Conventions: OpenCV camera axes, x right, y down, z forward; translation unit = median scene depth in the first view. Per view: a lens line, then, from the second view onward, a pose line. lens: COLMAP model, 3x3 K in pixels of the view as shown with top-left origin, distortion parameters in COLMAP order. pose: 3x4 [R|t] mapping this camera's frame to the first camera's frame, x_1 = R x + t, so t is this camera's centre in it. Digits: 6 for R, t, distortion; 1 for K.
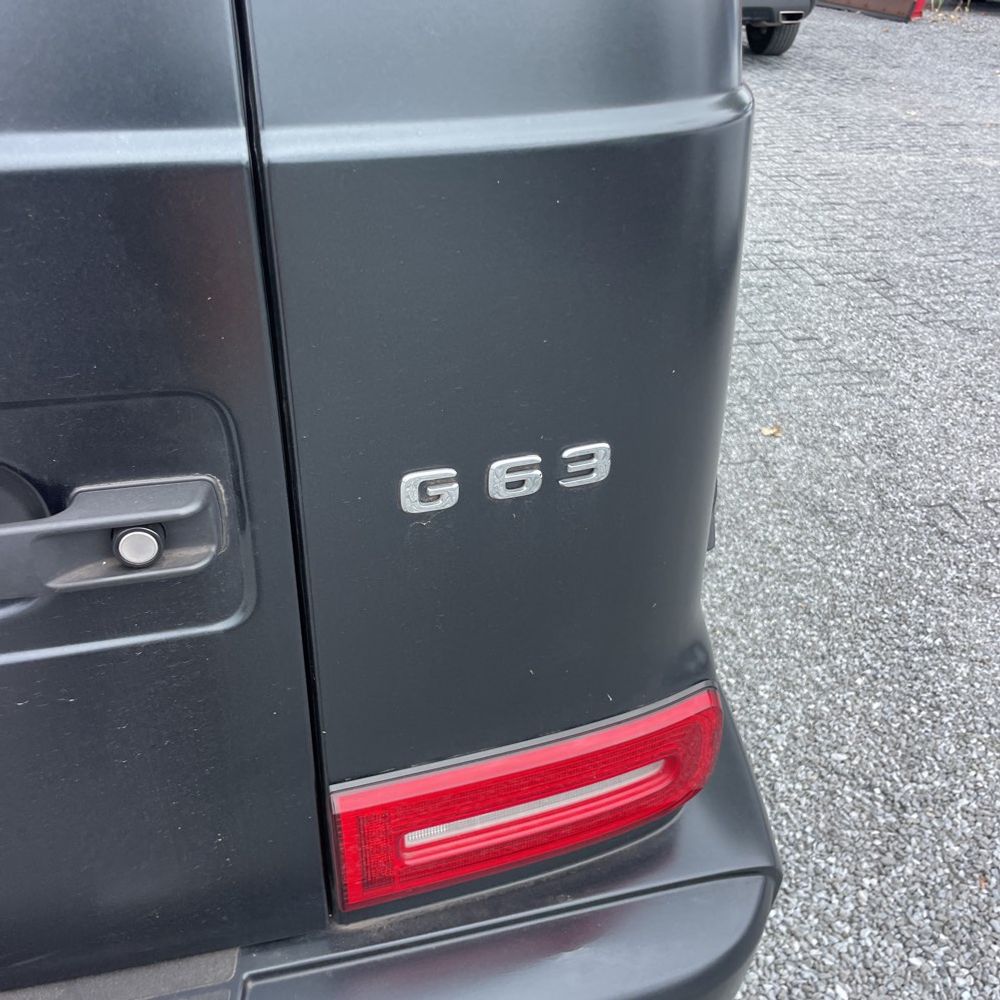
lens RADIAL K [[980.7, 0, 500.0], [0, 980.7, 500.0], [0, 0, 1]] dist [0.085278, -0.114212]
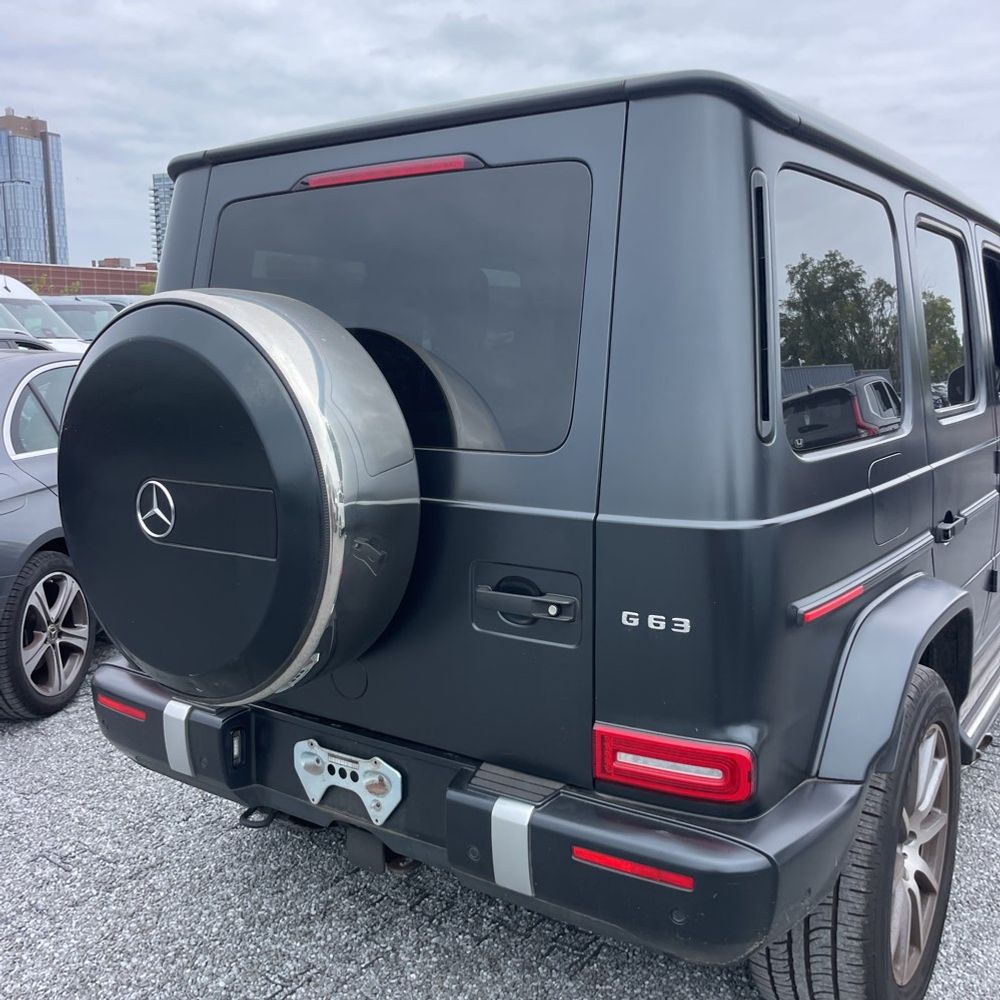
lens RADIAL K [[1009.6, 0, 498.1], [0, 1009.6, 484.6], [0, 0, 1]] dist [0.089353, -0.131051]
pose [[0.671093, 0.089182, -0.735990, 2.098995], [-0.358955, 0.907703, -0.217314, 0.481465], [0.648680, 0.410026, 0.641165, -1.663002]]
